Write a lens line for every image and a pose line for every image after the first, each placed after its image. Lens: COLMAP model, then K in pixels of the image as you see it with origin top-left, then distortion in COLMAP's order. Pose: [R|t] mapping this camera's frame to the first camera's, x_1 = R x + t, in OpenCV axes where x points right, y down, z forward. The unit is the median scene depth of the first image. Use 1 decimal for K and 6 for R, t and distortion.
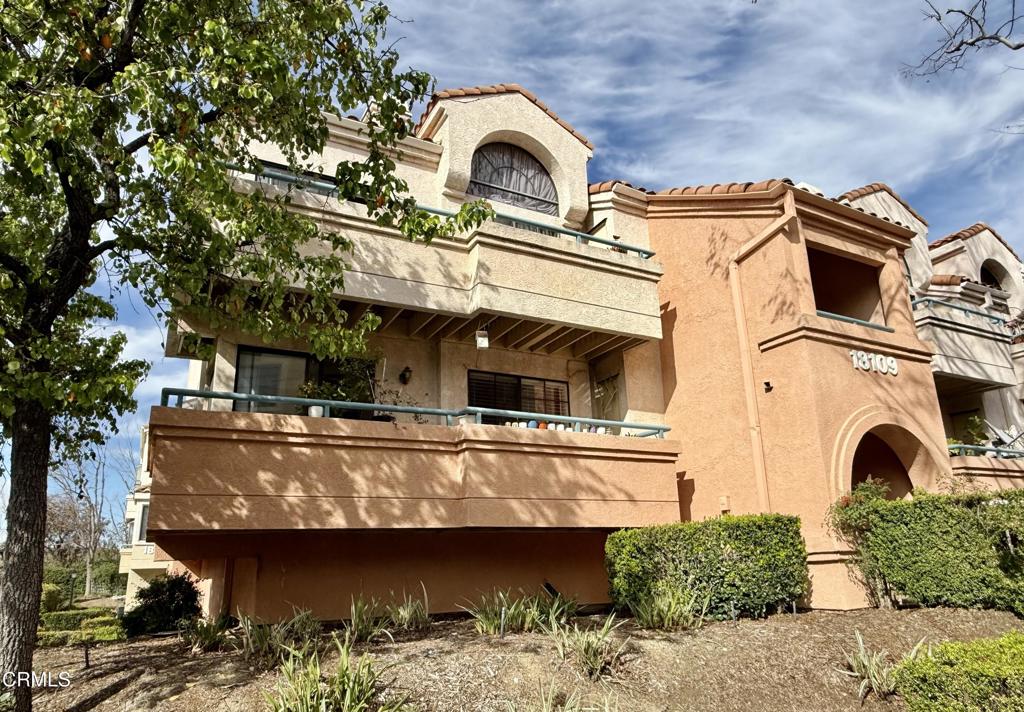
lens RADIAL K [[635.6, 0, 509.2], [0, 635.6, 382.5], [0, 0, 1]] dist [0.003782, 0.000505]
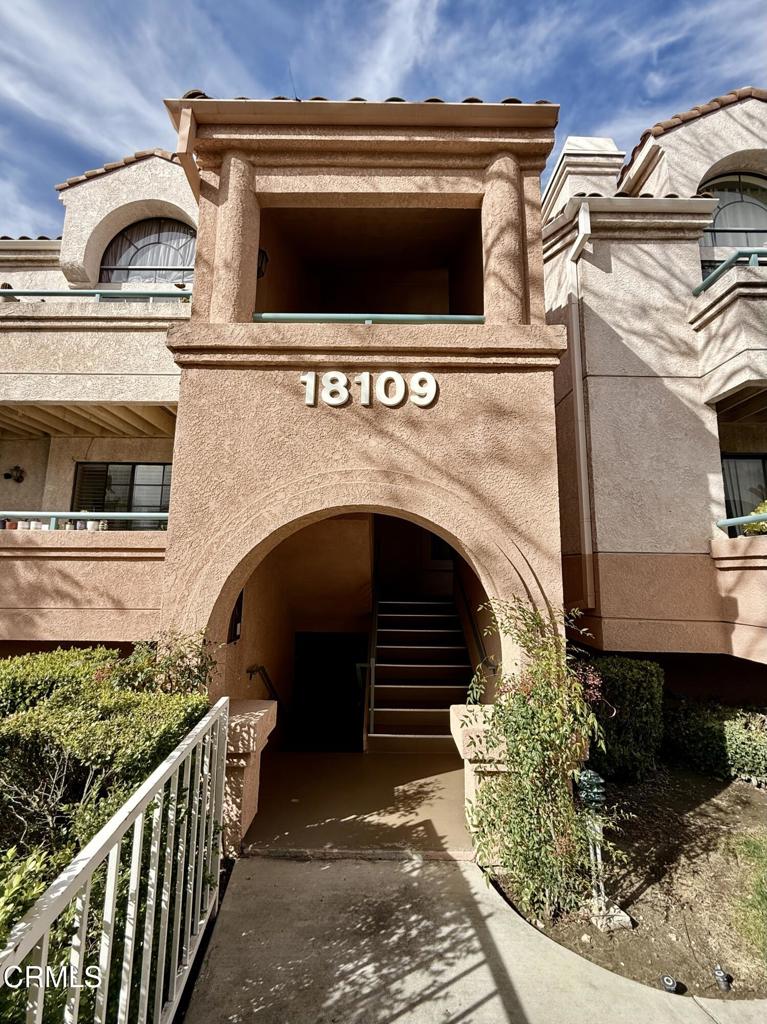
lens RADIAL K [[428.9, 0, 383.5], [0, 428.9, 512.0], [0, 0, 1]] dist [-0.001915, 0.000037]
pose [[0.880068, -0.030708, -0.473854, 0.739395], [0.091069, 0.990298, 0.104962, 0.033278], [0.466034, -0.135527, 0.874326, 0.667438]]
